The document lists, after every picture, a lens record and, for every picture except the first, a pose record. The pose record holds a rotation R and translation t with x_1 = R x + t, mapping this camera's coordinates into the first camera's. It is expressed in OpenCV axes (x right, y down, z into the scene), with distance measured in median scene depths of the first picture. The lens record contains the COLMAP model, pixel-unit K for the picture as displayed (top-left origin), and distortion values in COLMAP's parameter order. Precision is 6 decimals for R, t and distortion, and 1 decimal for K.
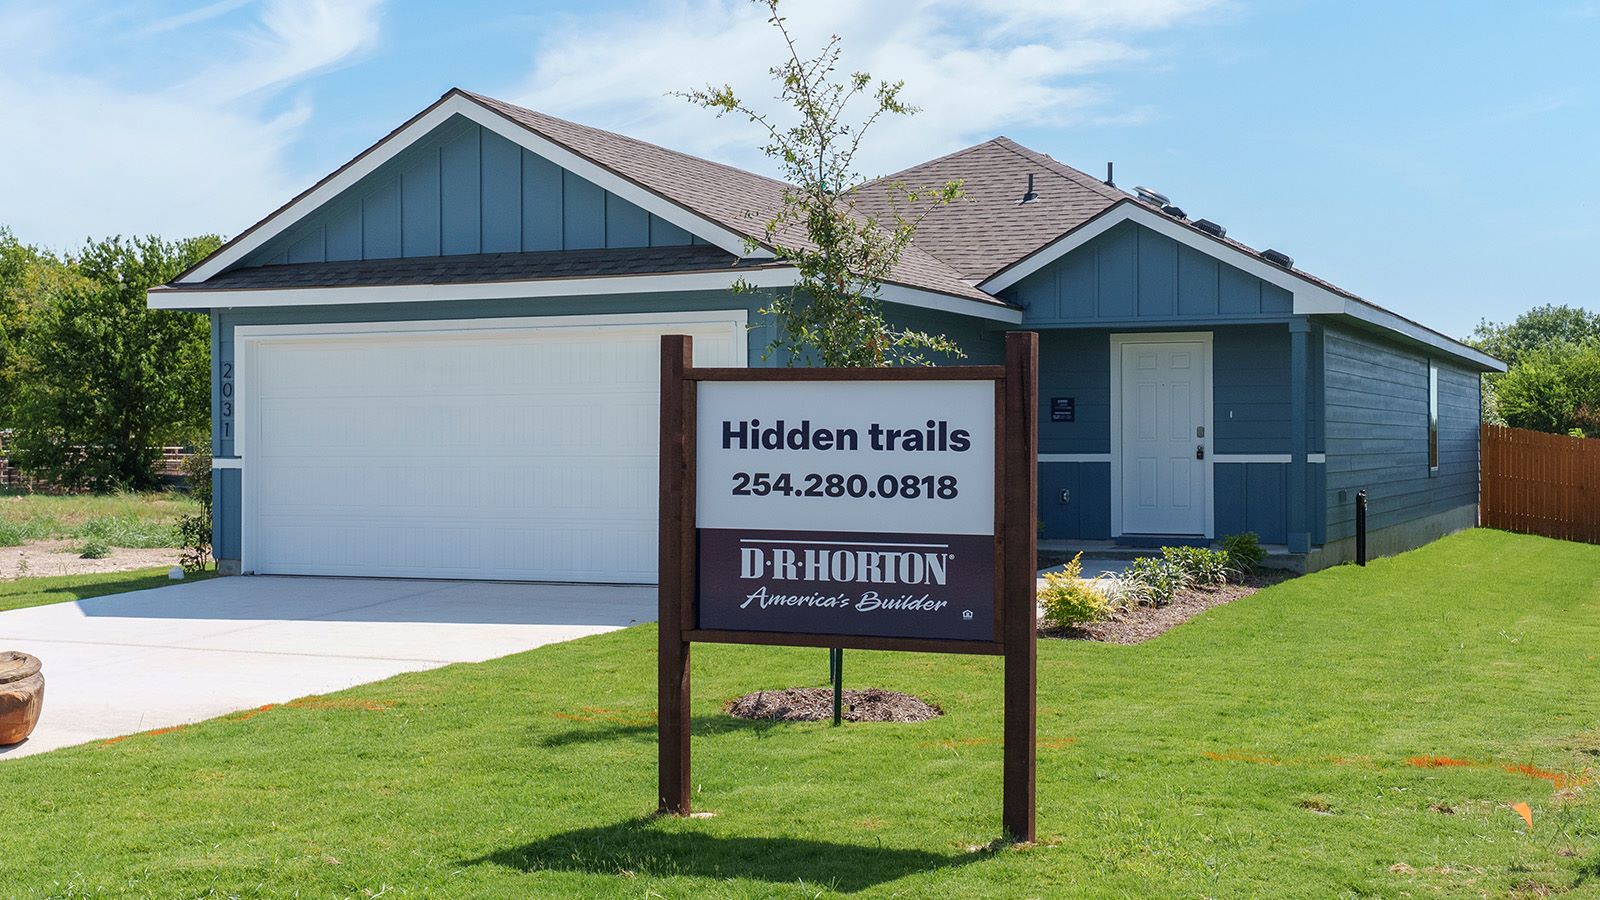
lens RADIAL K [[2031.9, 0, 800.6], [0, 2031.9, 443.2], [0, 0, 1]] dist [0.024147, 0.000000]
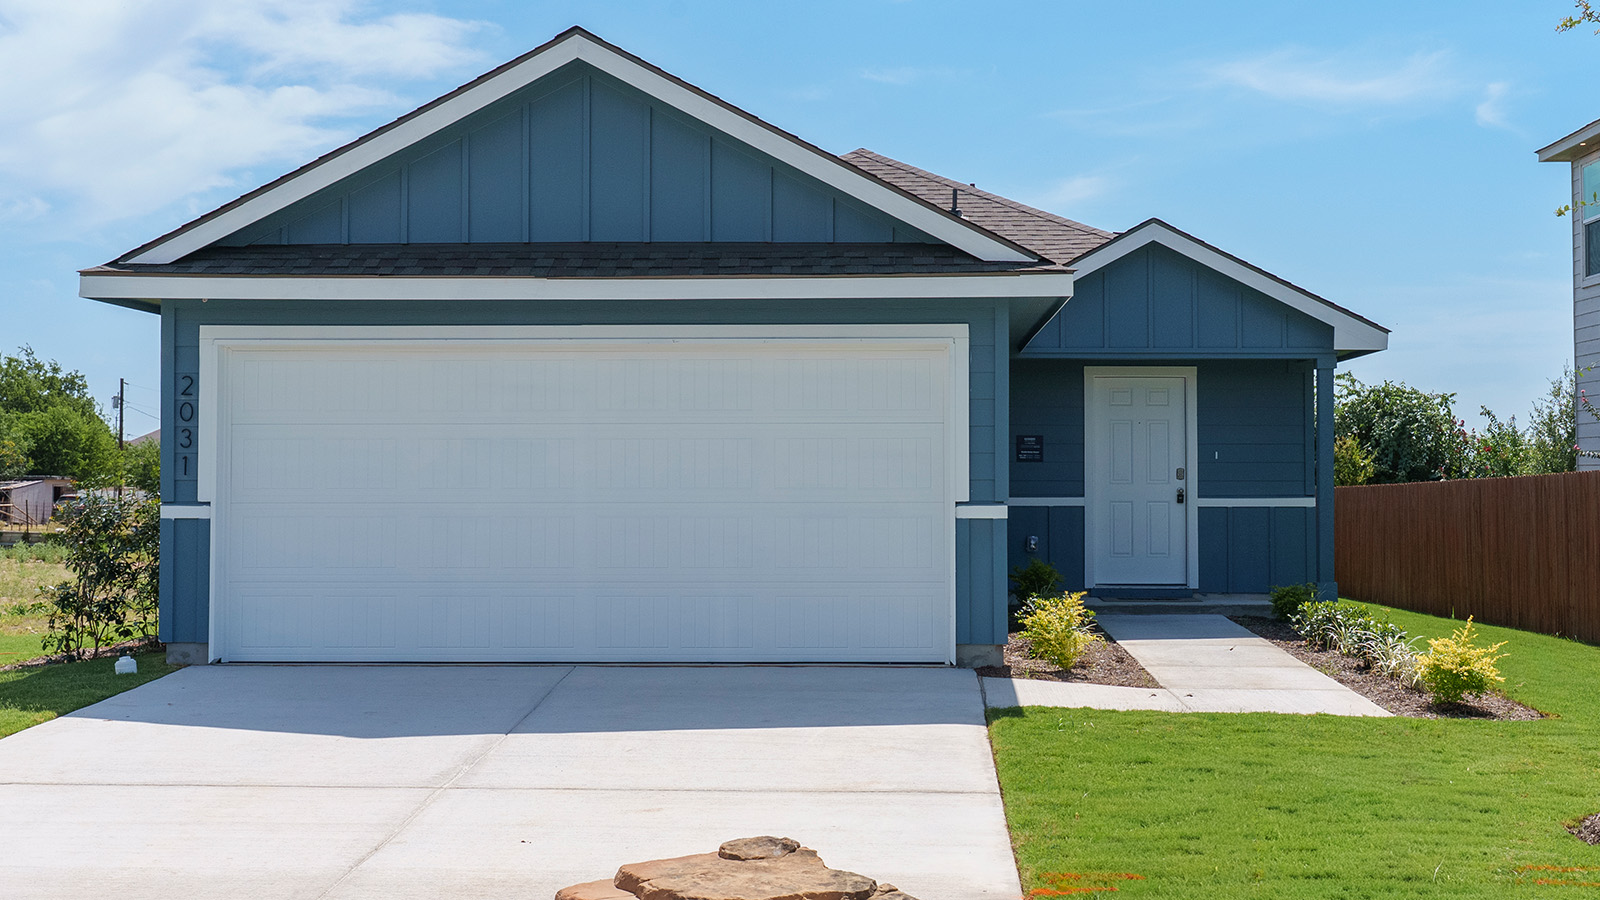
lens RADIAL K [[1960.0, 0, 815.2], [0, 1960.0, 394.3], [0, 0, 1]] dist [-0.005820, 0.000000]
pose [[0.928731, 0.019406, 0.370247, -0.332638], [-0.003455, 0.999039, -0.043698, -0.002366], [-0.370739, 0.039304, 0.927905, 0.259387]]
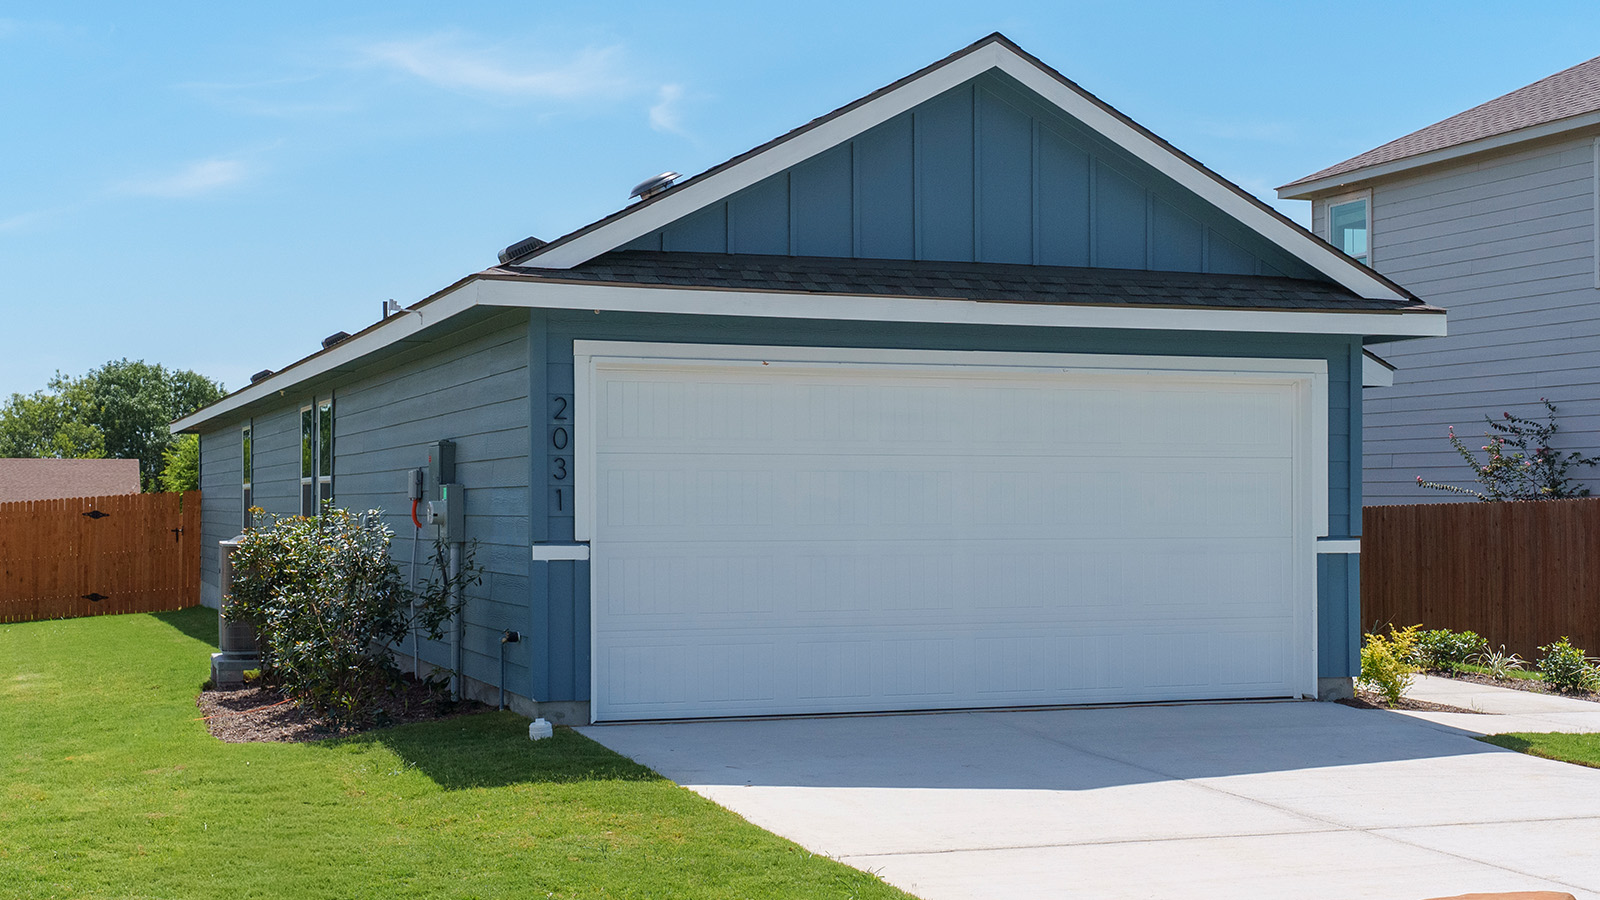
lens RADIAL K [[2214.7, 0, 798.3], [0, 2214.7, 461.4], [0, 0, 1]] dist [0.026107, 0.000000]
pose [[0.725465, 0.017012, 0.688049, -0.707503], [-0.002702, 0.999757, -0.021869, -0.003806], [-0.688254, 0.014006, 0.725335, 0.441380]]
